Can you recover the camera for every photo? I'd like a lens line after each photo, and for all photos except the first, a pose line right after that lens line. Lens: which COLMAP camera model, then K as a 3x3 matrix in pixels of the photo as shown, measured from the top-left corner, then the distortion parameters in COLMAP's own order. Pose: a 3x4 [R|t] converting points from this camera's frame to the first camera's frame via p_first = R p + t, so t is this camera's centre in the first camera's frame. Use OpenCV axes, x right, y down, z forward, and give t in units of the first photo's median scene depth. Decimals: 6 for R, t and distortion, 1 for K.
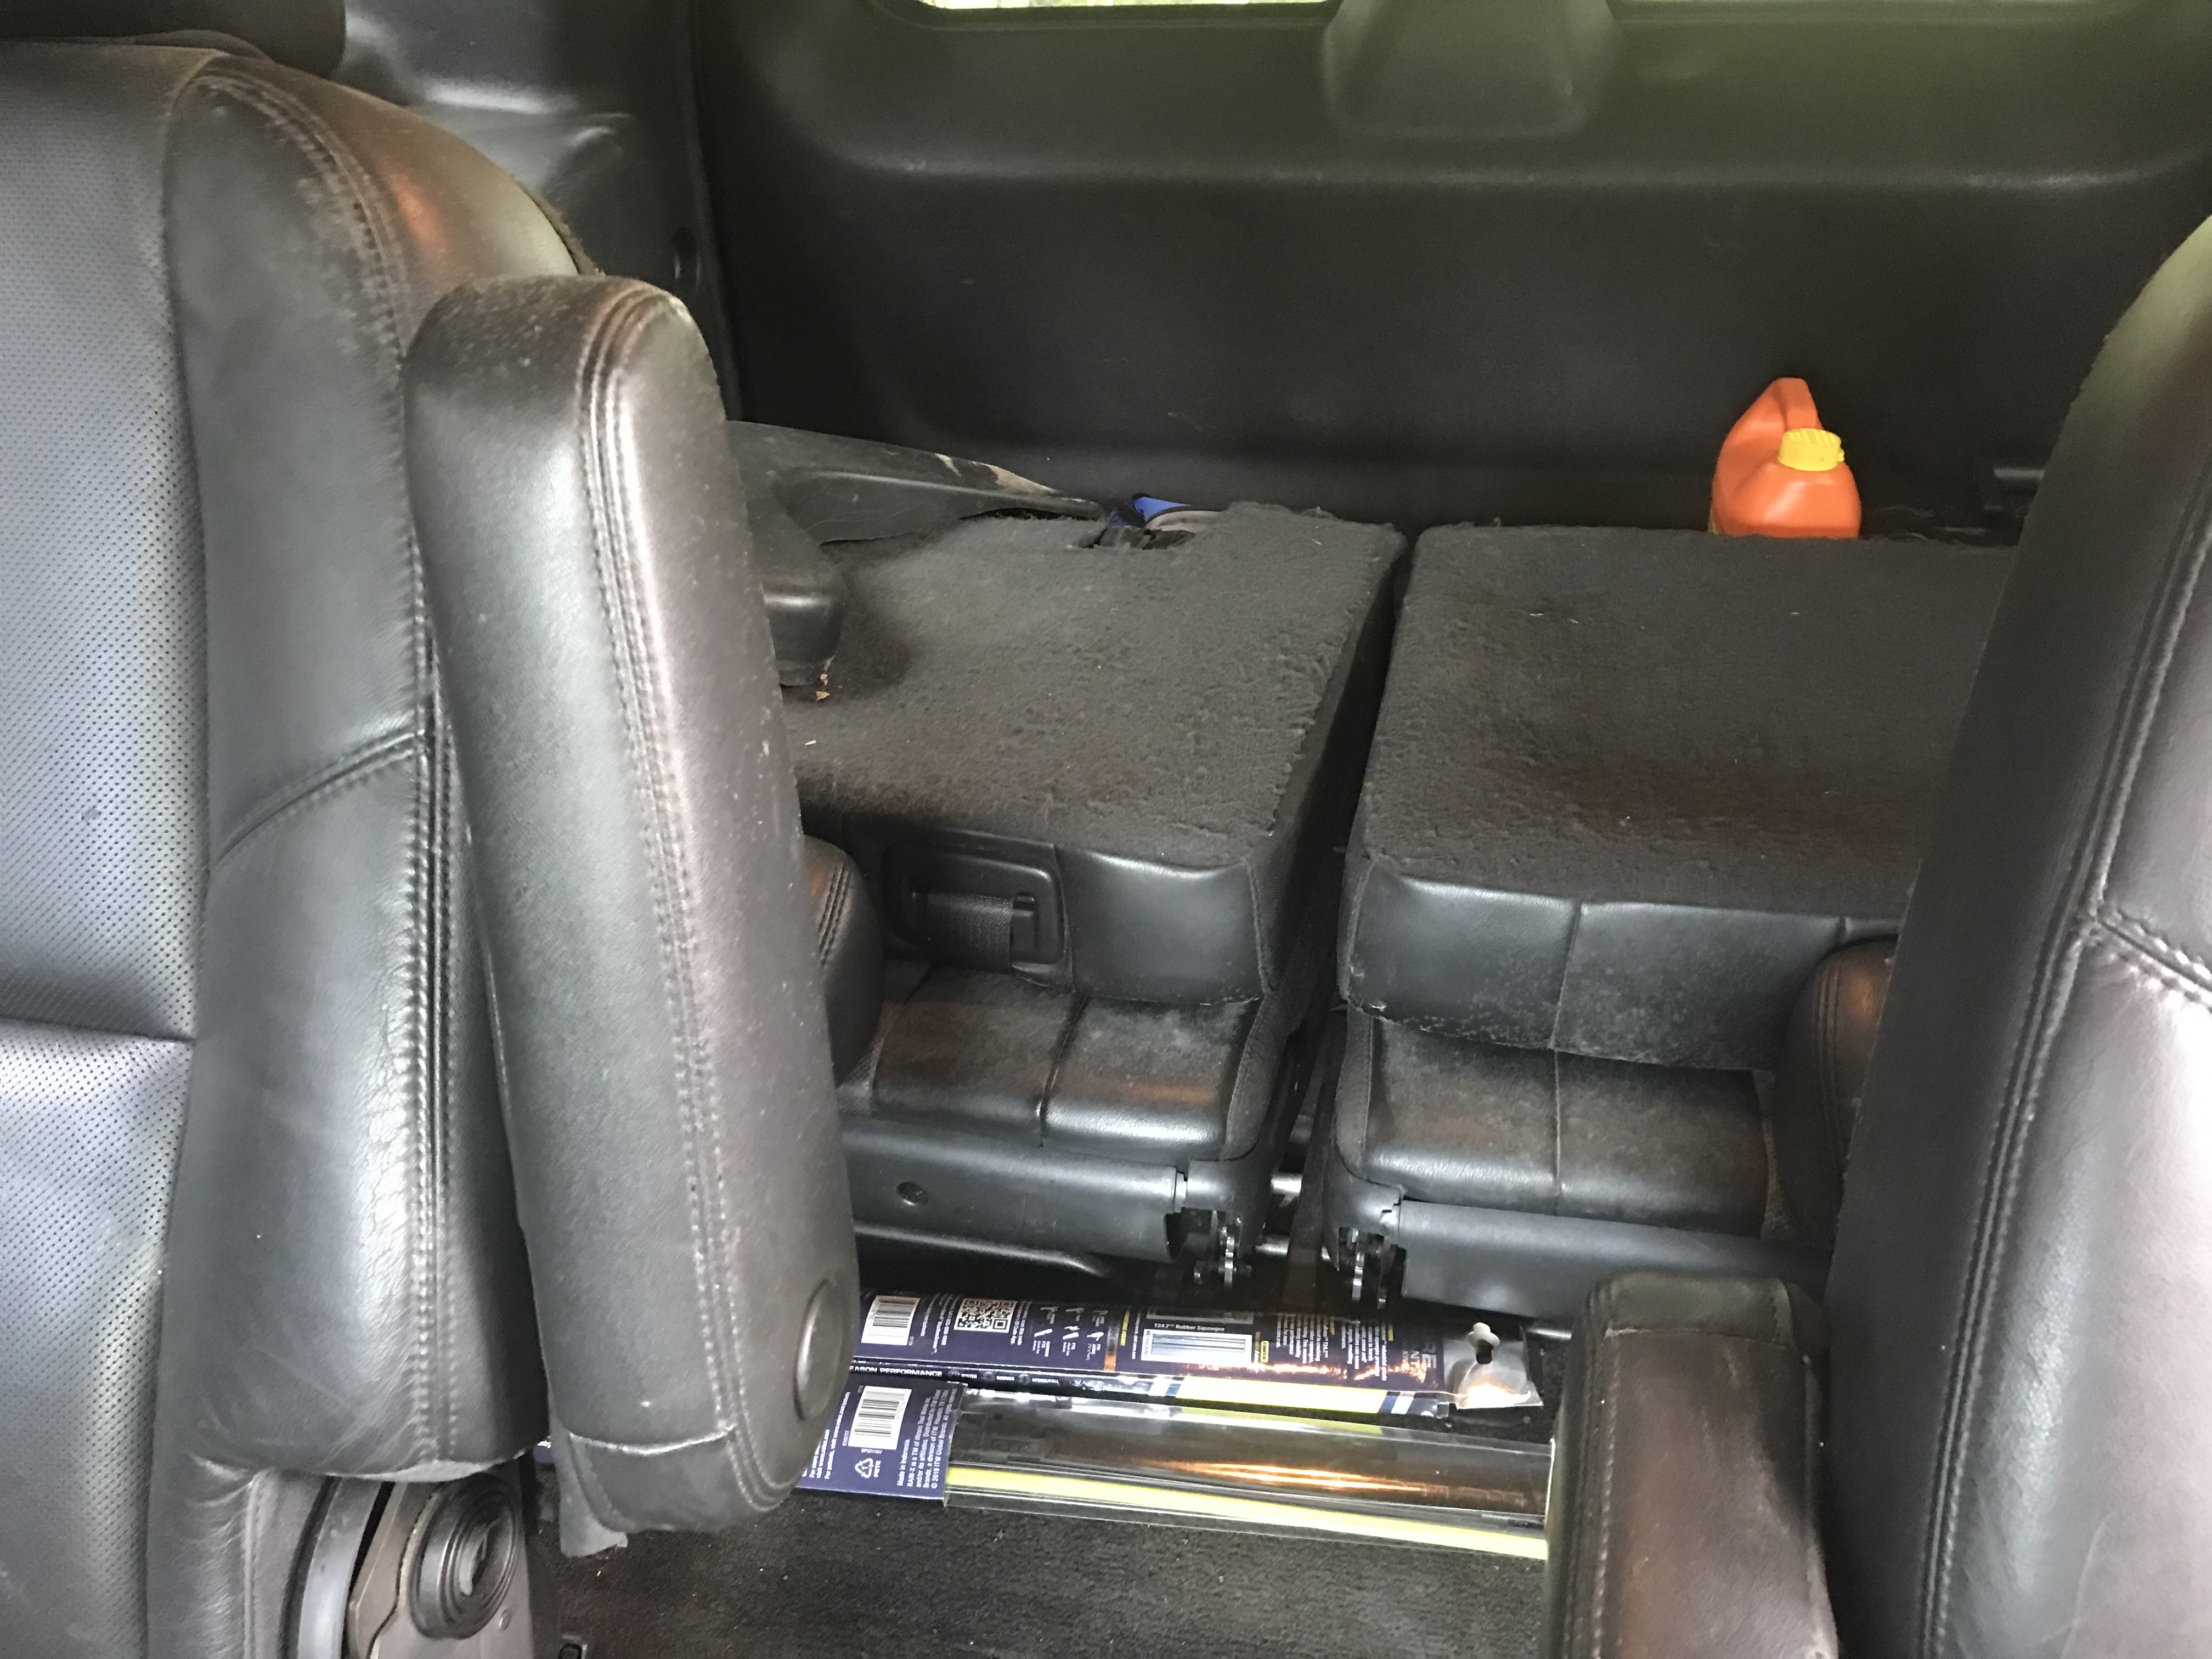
lens RADIAL K [[2107.8, 0, 1106.0], [0, 2107.8, 829.5], [0, 0, 1]] dist [0.080510, -0.014636]
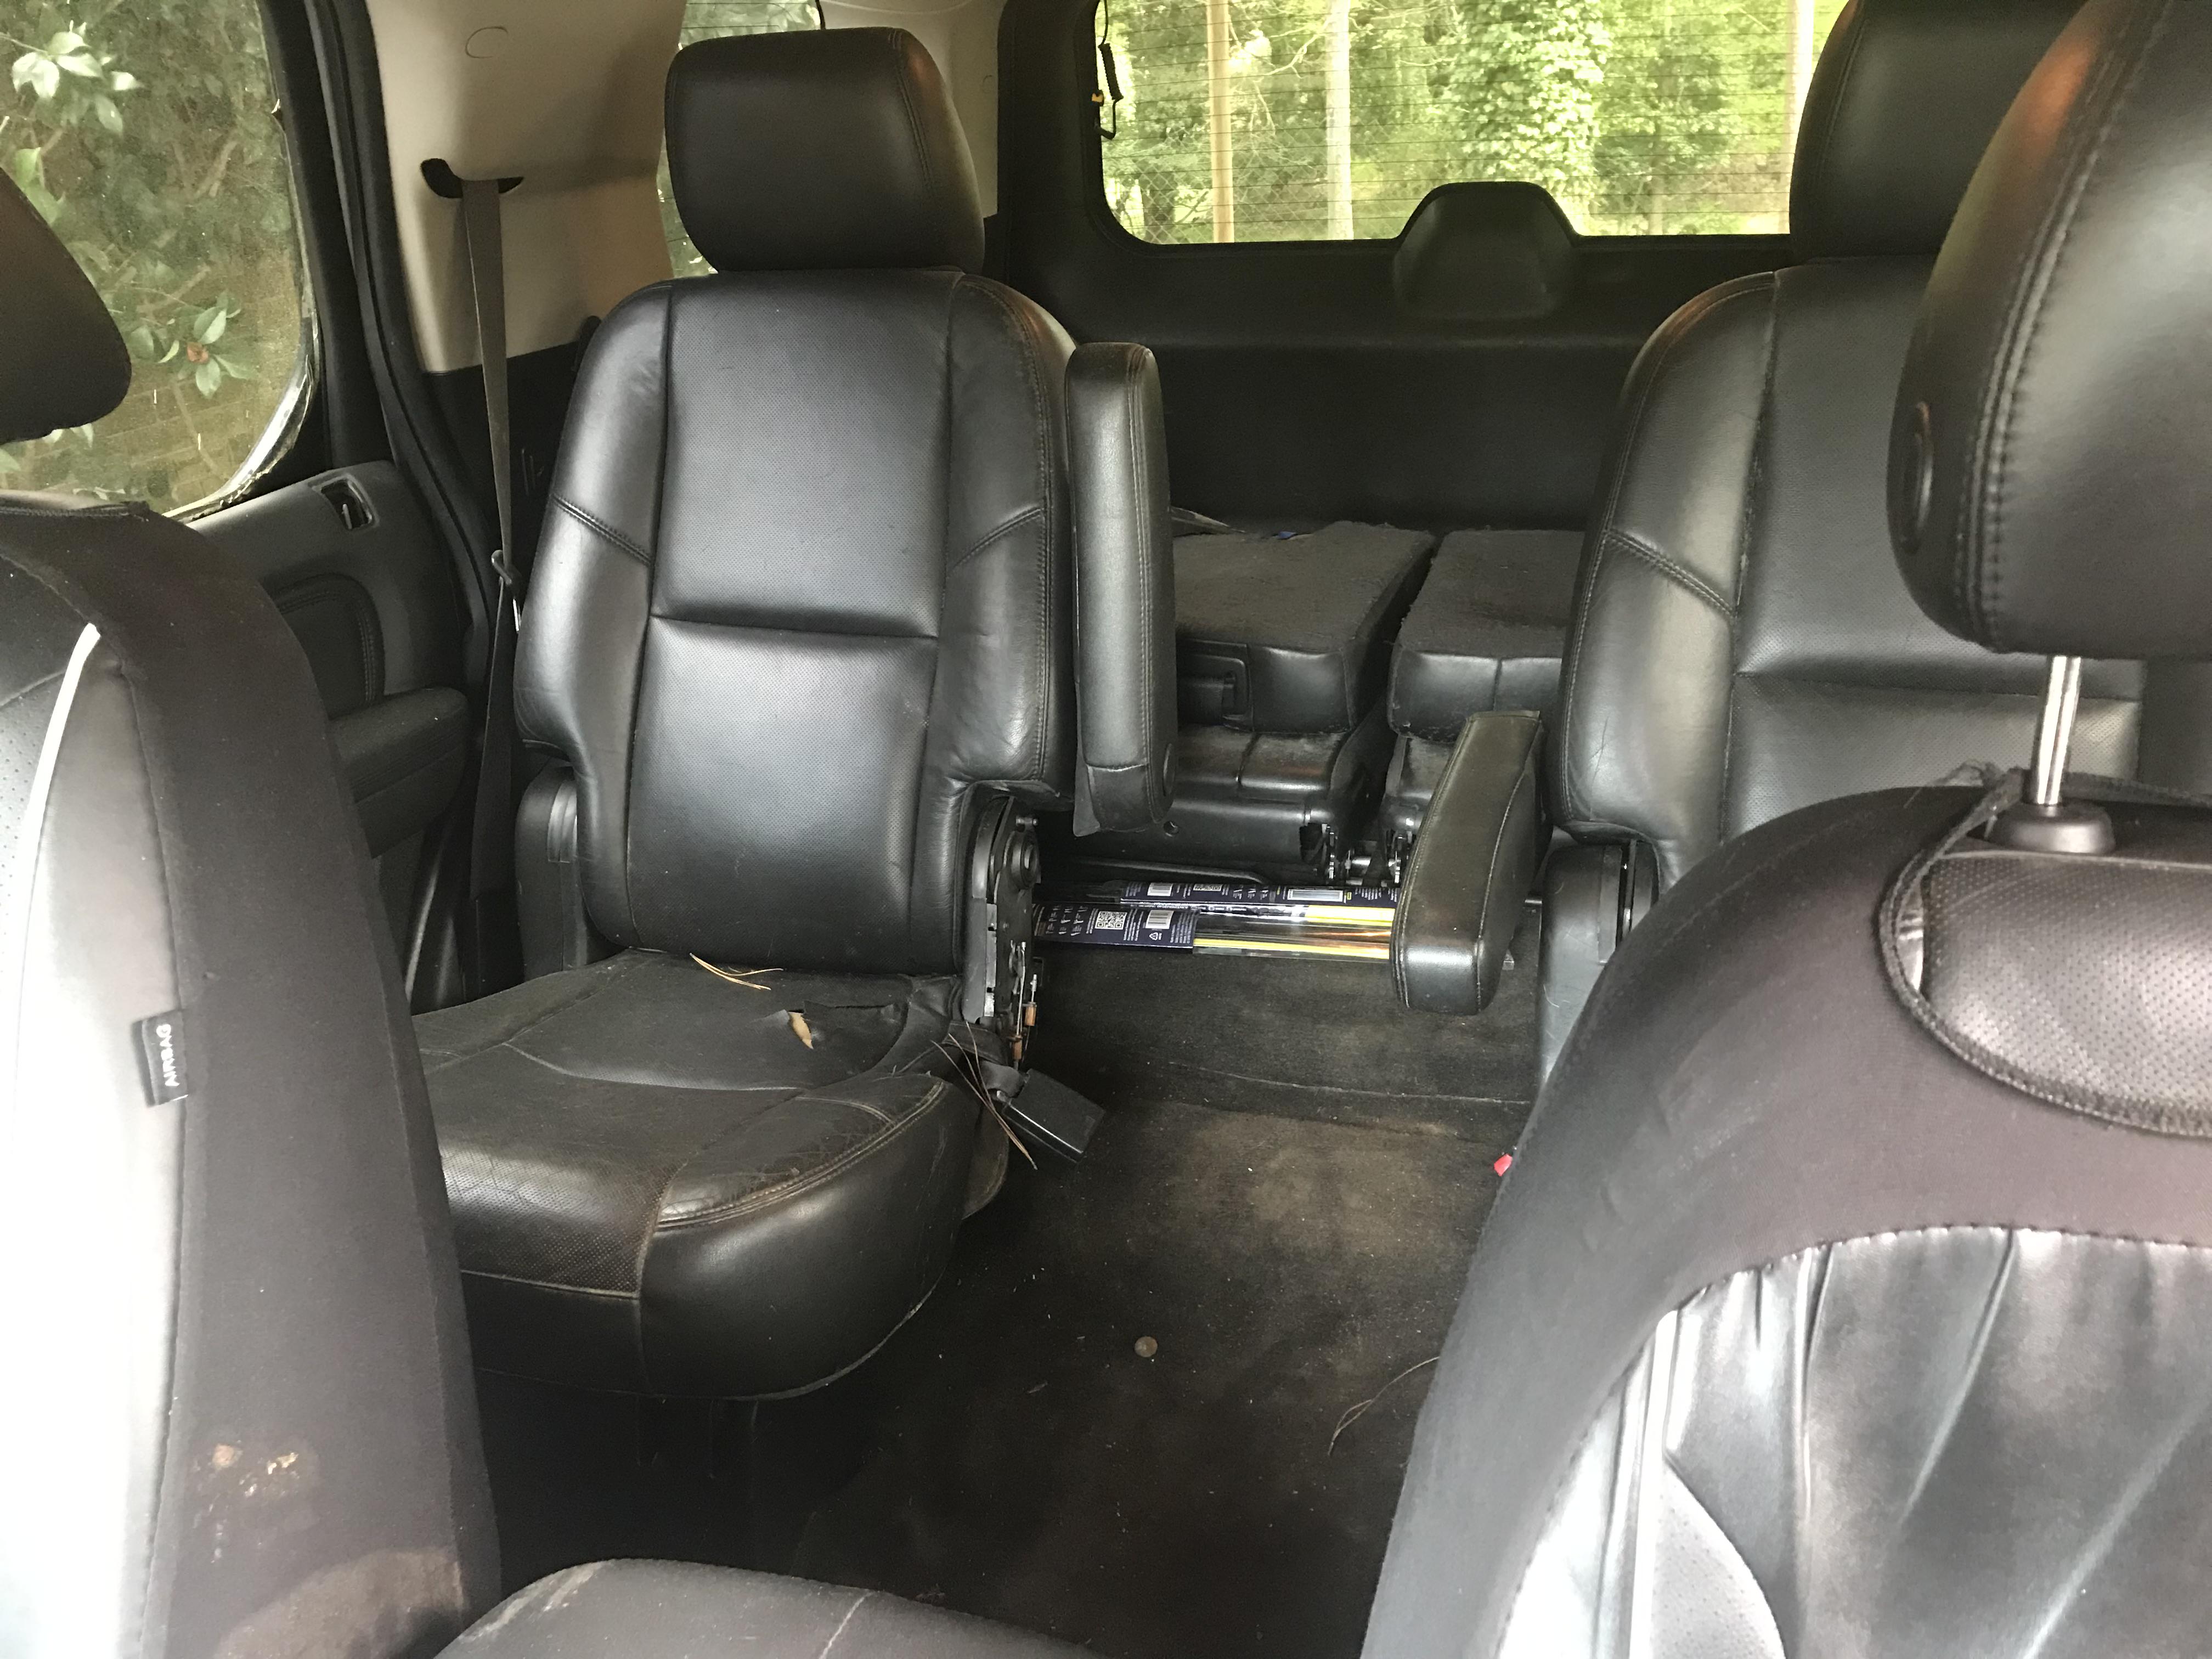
lens RADIAL K [[2107.8, 0, 1106.0], [0, 2107.8, 829.5], [0, 0, 1]] dist [0.080510, -0.014636]
pose [[0.998686, 0.011383, -0.049967, -0.056157], [-0.015876, 0.995773, -0.090469, 0.366562], [0.048726, 0.091143, 0.994645, -1.008397]]
